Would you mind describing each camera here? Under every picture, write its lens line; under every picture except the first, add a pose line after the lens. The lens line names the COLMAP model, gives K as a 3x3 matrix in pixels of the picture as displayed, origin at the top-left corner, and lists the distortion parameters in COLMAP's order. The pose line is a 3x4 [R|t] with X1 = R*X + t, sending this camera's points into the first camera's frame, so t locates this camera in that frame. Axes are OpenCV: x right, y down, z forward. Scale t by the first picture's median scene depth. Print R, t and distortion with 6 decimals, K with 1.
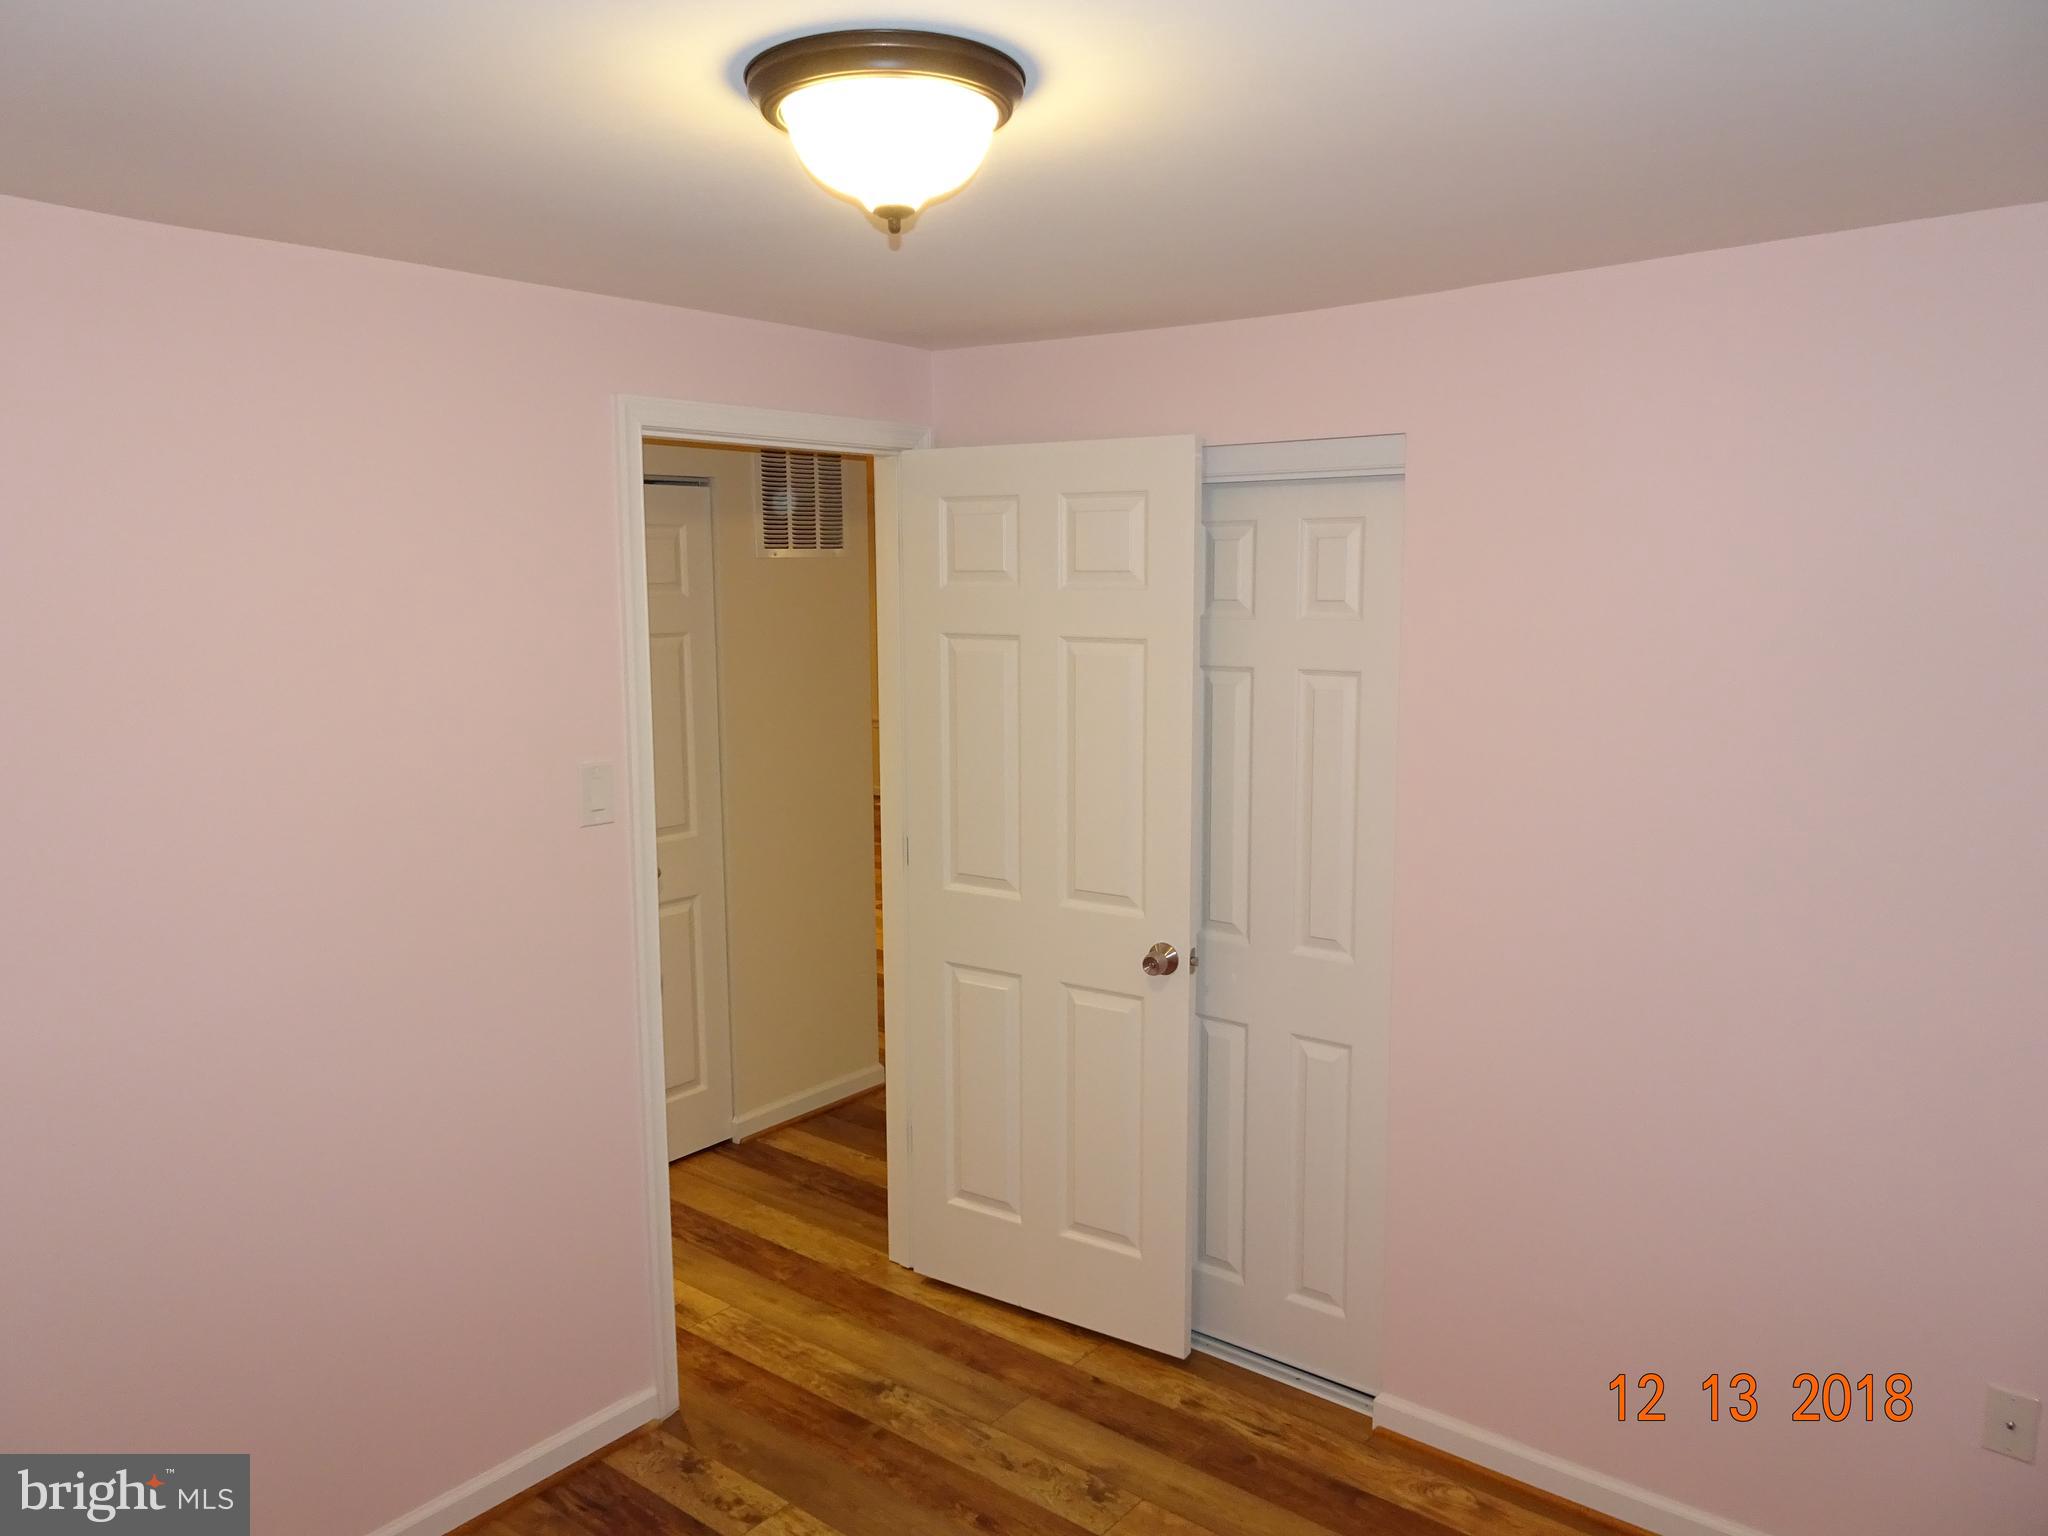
lens RADIAL K [[1467.3, 0, 1024.1], [0, 1467.3, 775.2], [0, 0, 1]] dist [0.009139, 0.007014]
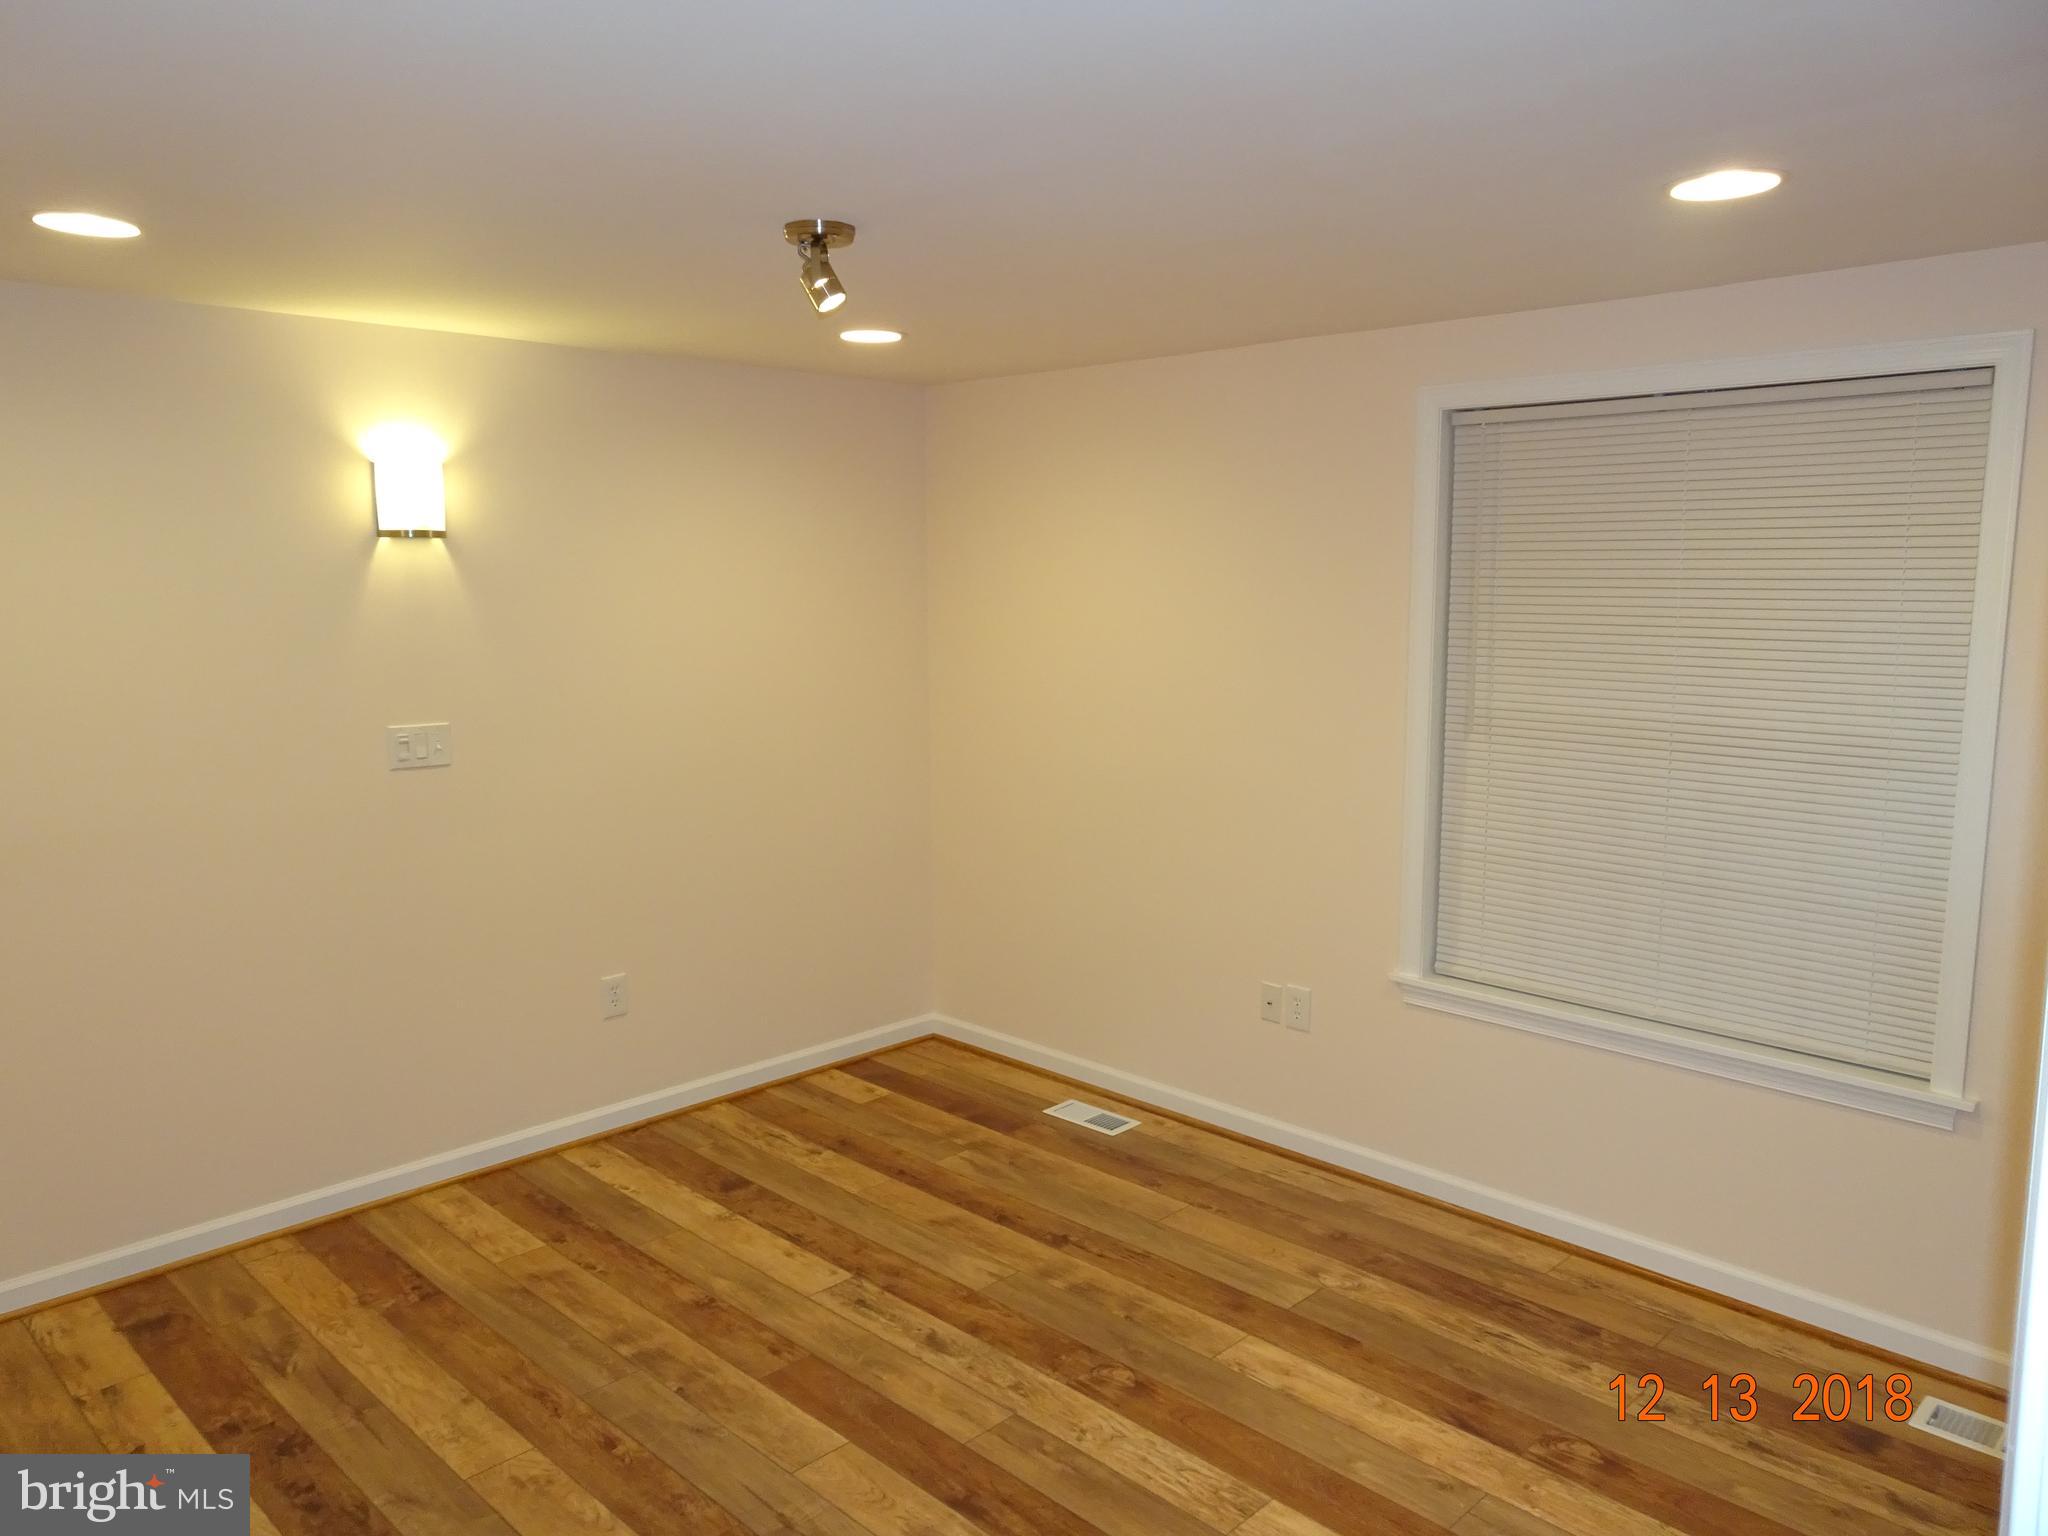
lens RADIAL K [[1467.3, 0, 1024.1], [0, 1467.3, 775.2], [0, 0, 1]] dist [0.009139, 0.007014]
pose [[-0.994099, -0.011390, 0.107876, 0.398793], [0.019229, 0.960218, 0.278590, -0.242641], [-0.106757, 0.279020, -0.954333, 1.957481]]
